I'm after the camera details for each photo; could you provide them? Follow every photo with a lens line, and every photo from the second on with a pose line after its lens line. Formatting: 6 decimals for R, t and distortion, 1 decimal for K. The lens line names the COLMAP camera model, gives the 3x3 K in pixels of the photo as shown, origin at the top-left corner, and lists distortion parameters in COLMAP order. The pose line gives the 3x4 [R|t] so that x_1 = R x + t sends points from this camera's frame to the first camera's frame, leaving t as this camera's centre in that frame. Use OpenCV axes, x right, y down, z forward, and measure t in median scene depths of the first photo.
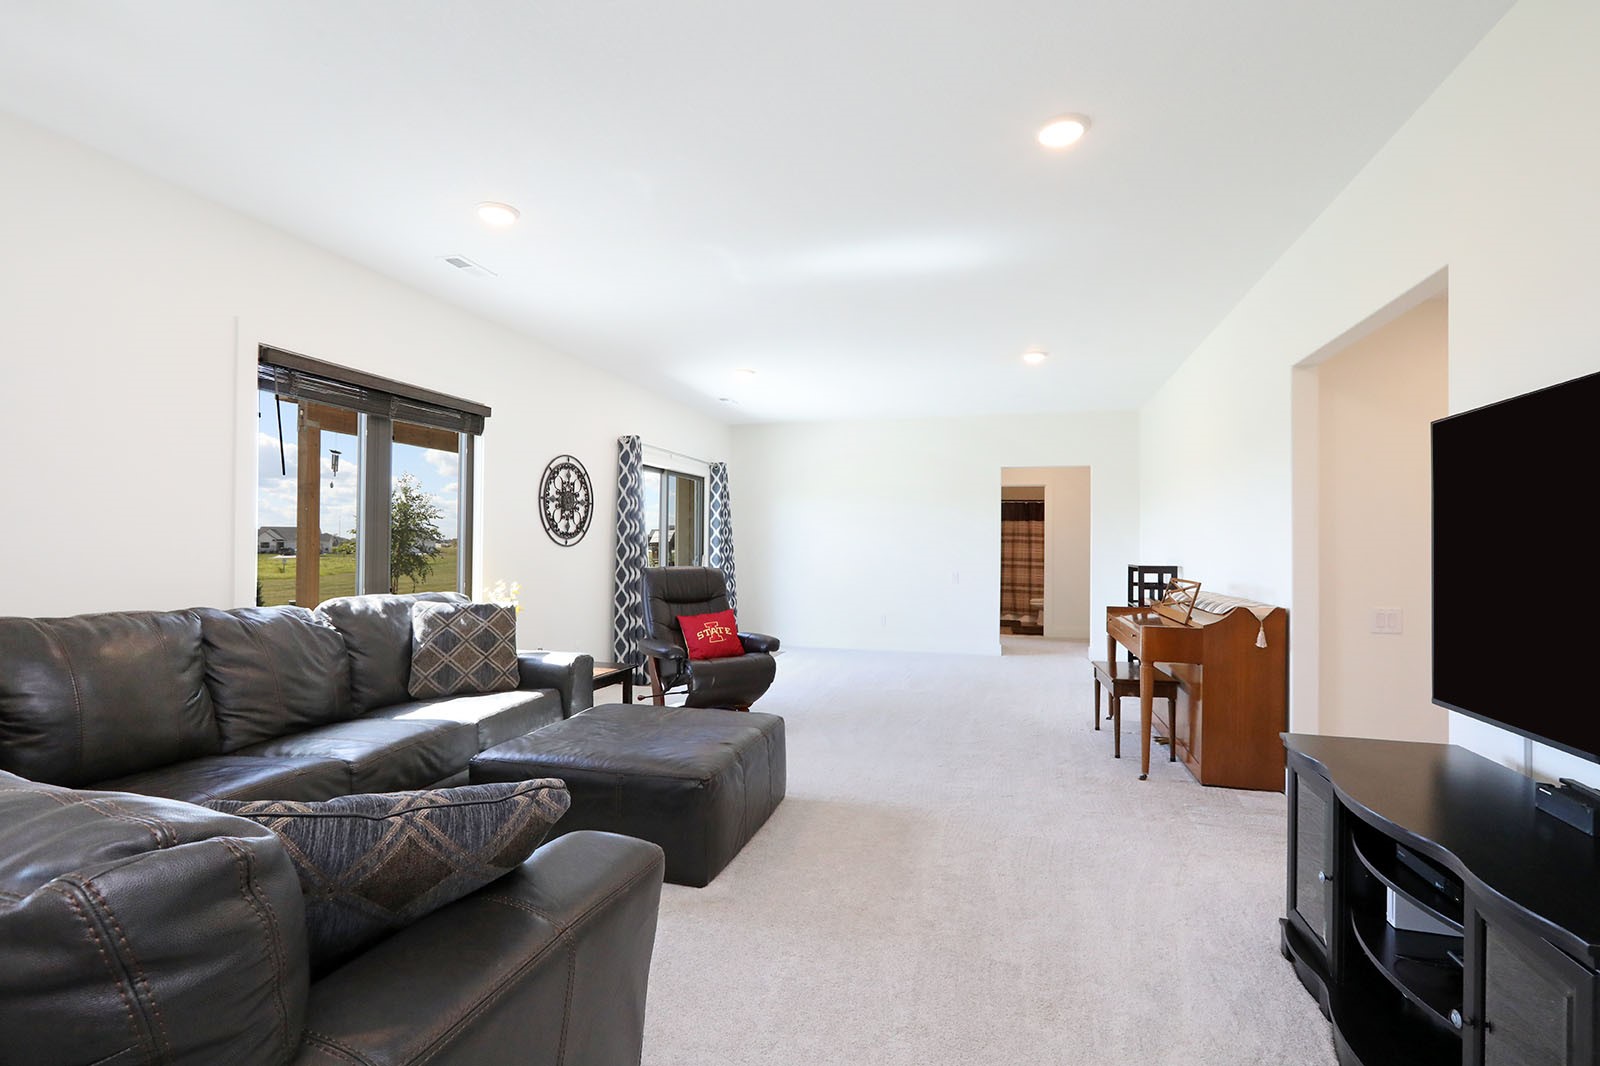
lens RADIAL K [[725.5, 0, 800.0], [0, 725.5, 533.0], [0, 0, 1]] dist [-0.000820, -0.000041]
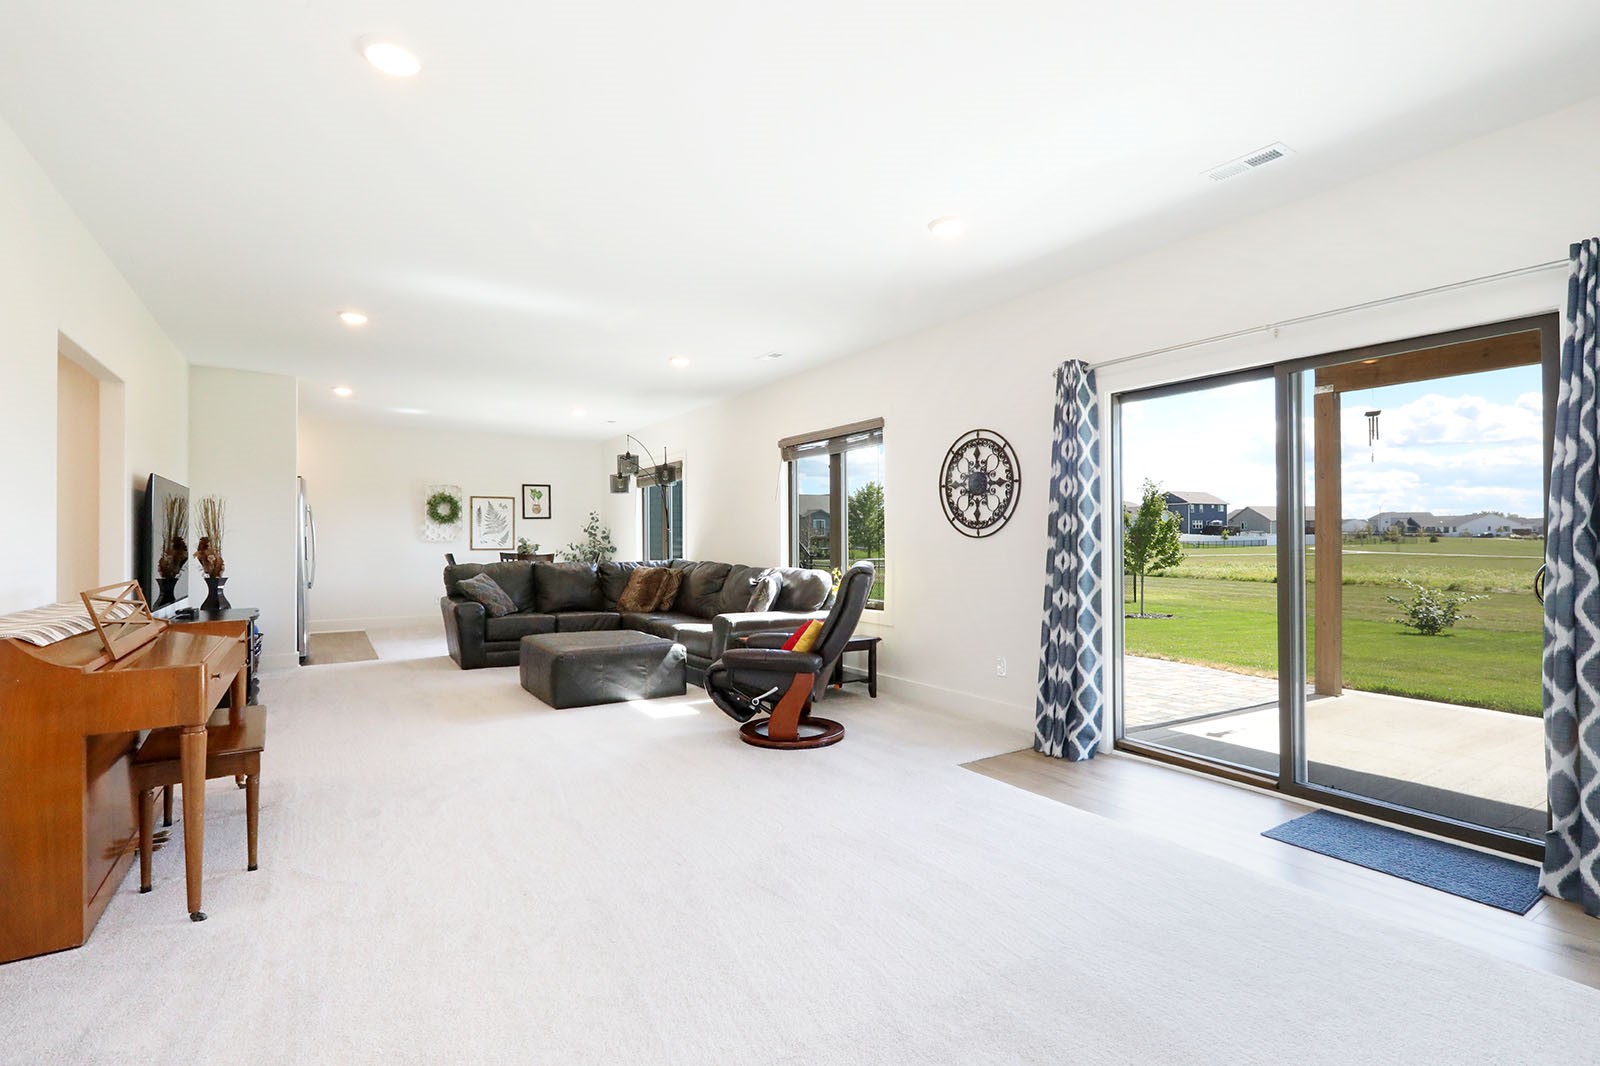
lens RADIAL K [[725.5, 0, 800.0], [0, 725.5, 533.0], [0, 0, 1]] dist [-0.000820, -0.000041]
pose [[-0.634119, -0.006040, -0.773212, 0.461951], [0.018900, 0.999550, -0.023308, 0.028618], [0.773005, -0.029394, -0.633719, 1.379188]]
